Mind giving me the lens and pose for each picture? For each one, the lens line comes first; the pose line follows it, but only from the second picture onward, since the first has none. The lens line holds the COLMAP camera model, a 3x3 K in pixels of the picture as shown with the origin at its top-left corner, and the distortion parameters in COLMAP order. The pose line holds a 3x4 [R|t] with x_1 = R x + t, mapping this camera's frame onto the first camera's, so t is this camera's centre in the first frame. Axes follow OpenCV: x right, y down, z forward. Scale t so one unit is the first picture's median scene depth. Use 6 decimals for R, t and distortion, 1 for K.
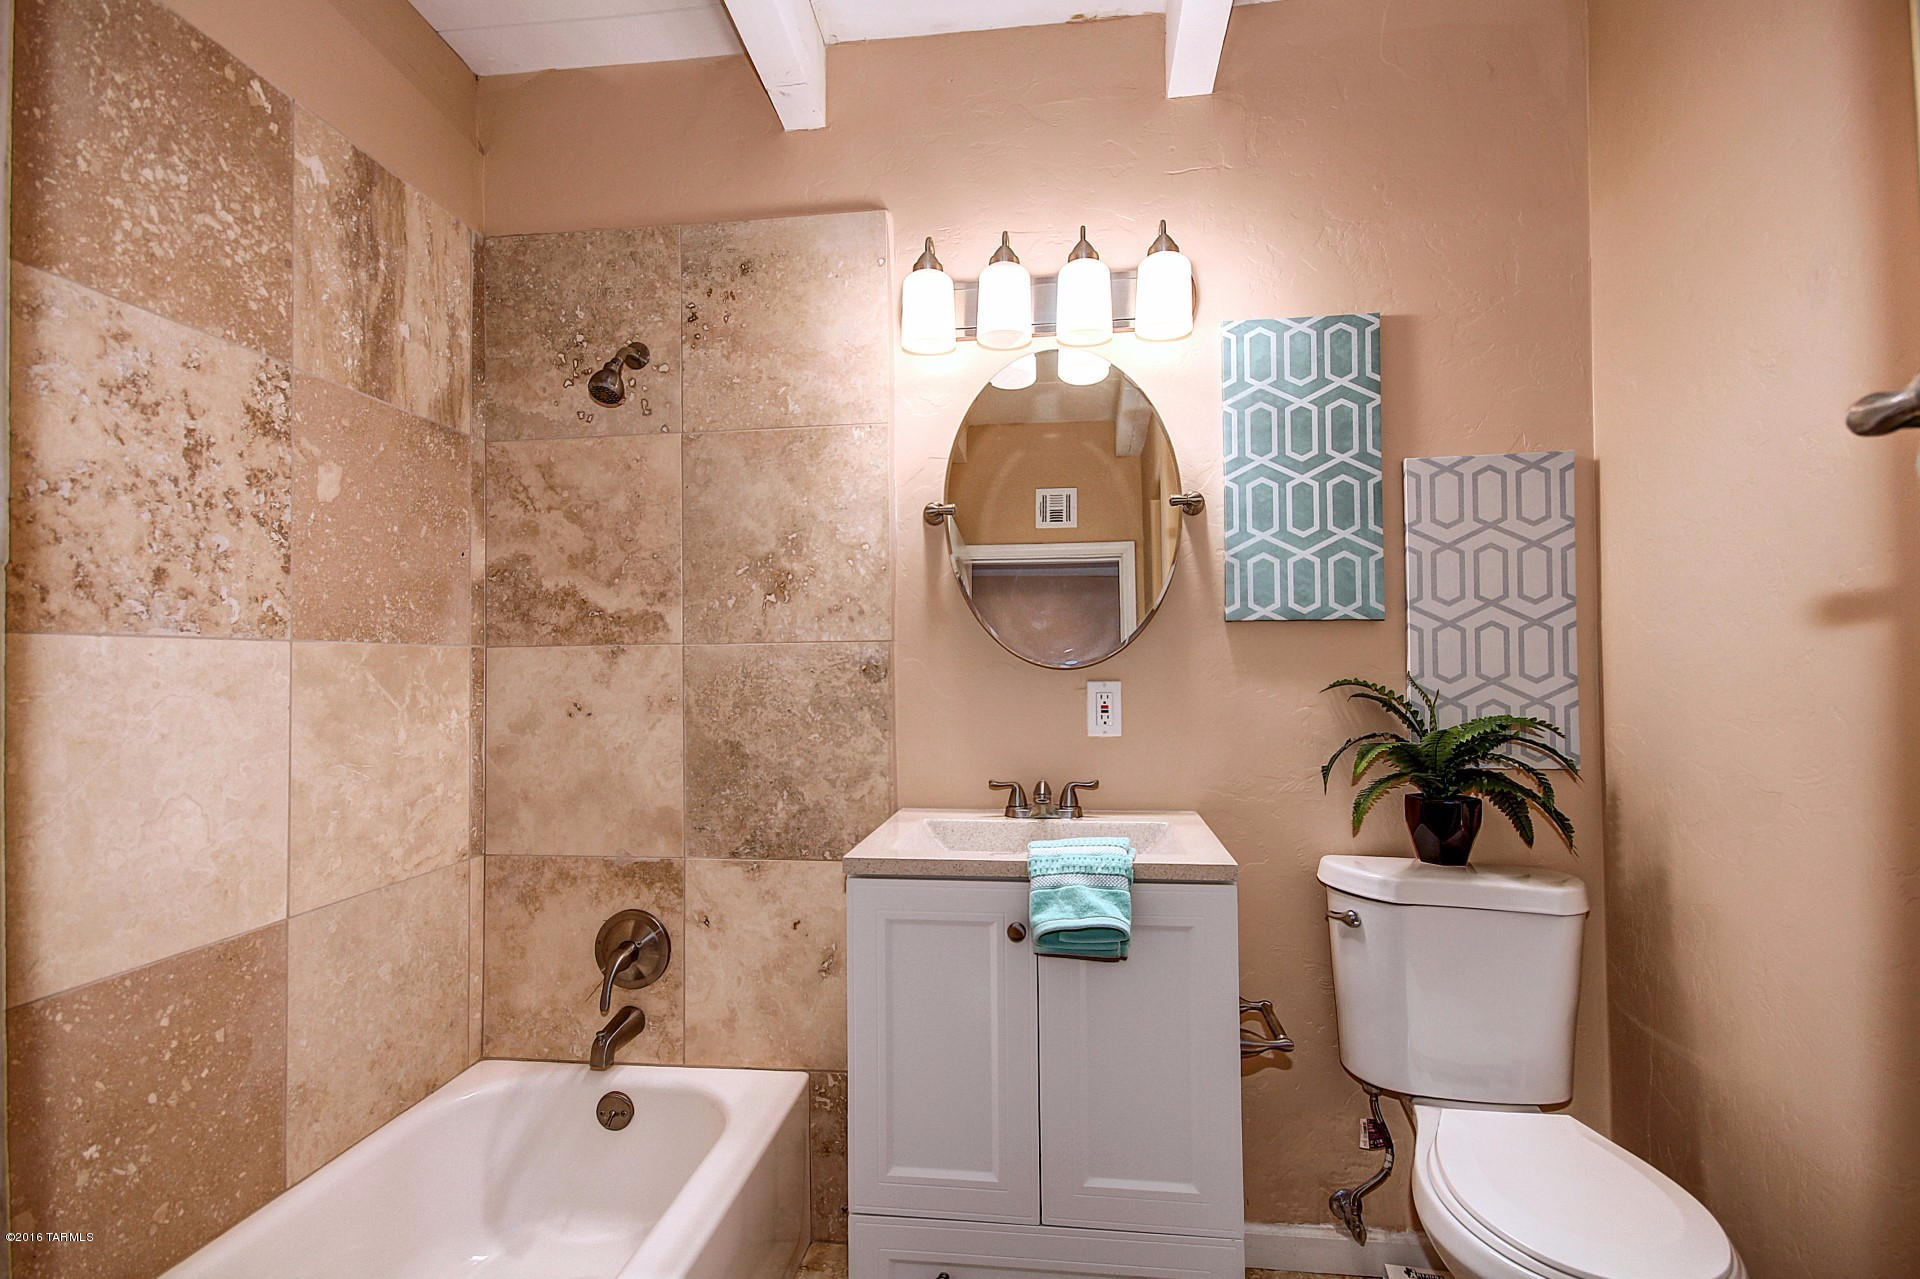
lens RADIAL K [[882.8, 0, 965.5], [0, 882.8, 641.4], [0, 0, 1]] dist [-0.006531, 0.000876]
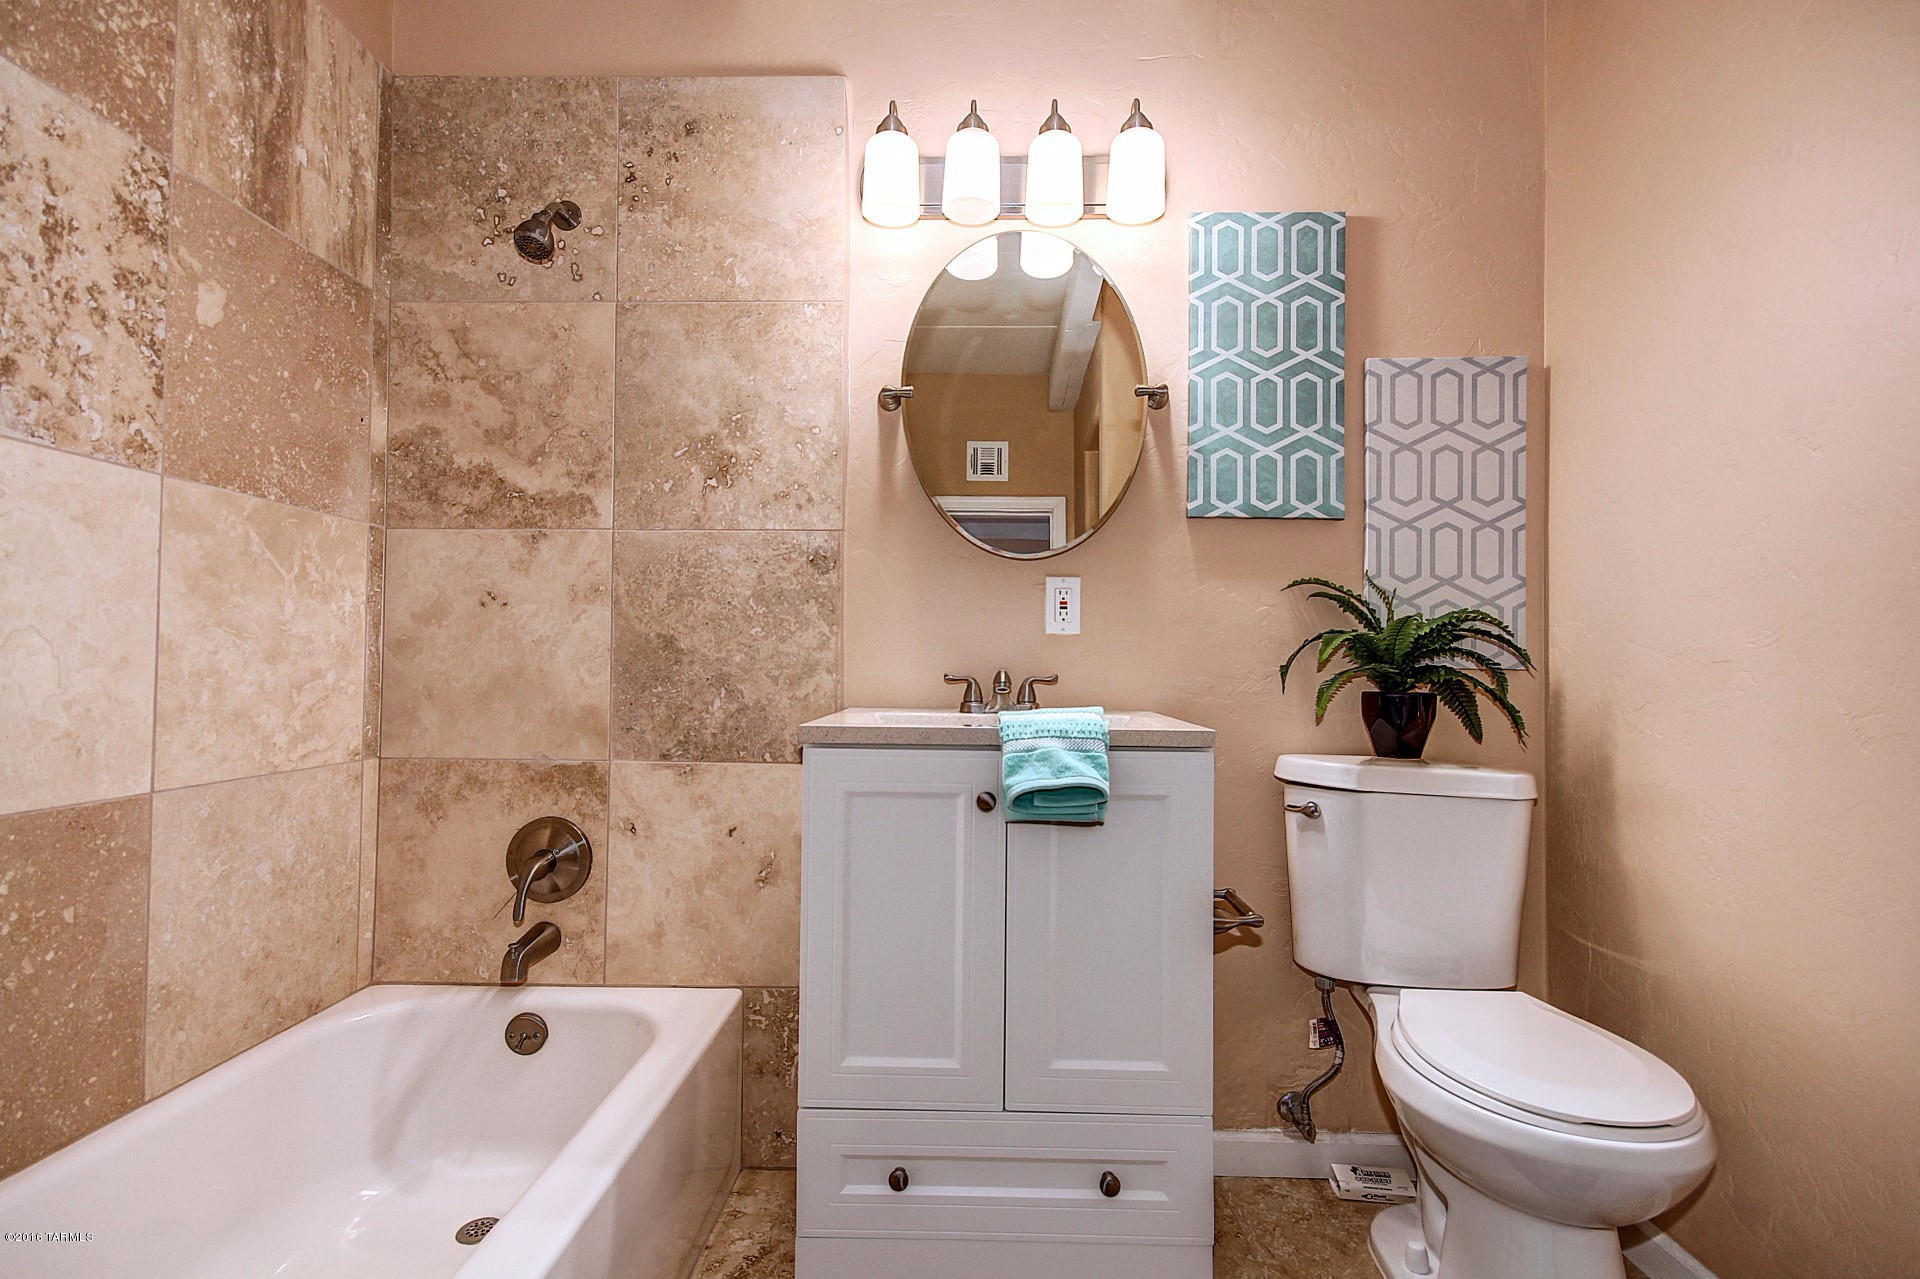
lens RADIAL K [[893.4, 0, 960.0], [0, 893.4, 639.5], [0, 0, 1]] dist [0.004267, -0.008325]
pose [[0.994957, 0.021680, 0.097933, -0.051374], [-0.021995, 0.999756, 0.002140, 0.116447], [-0.097863, -0.004283, 0.995191, 0.034686]]
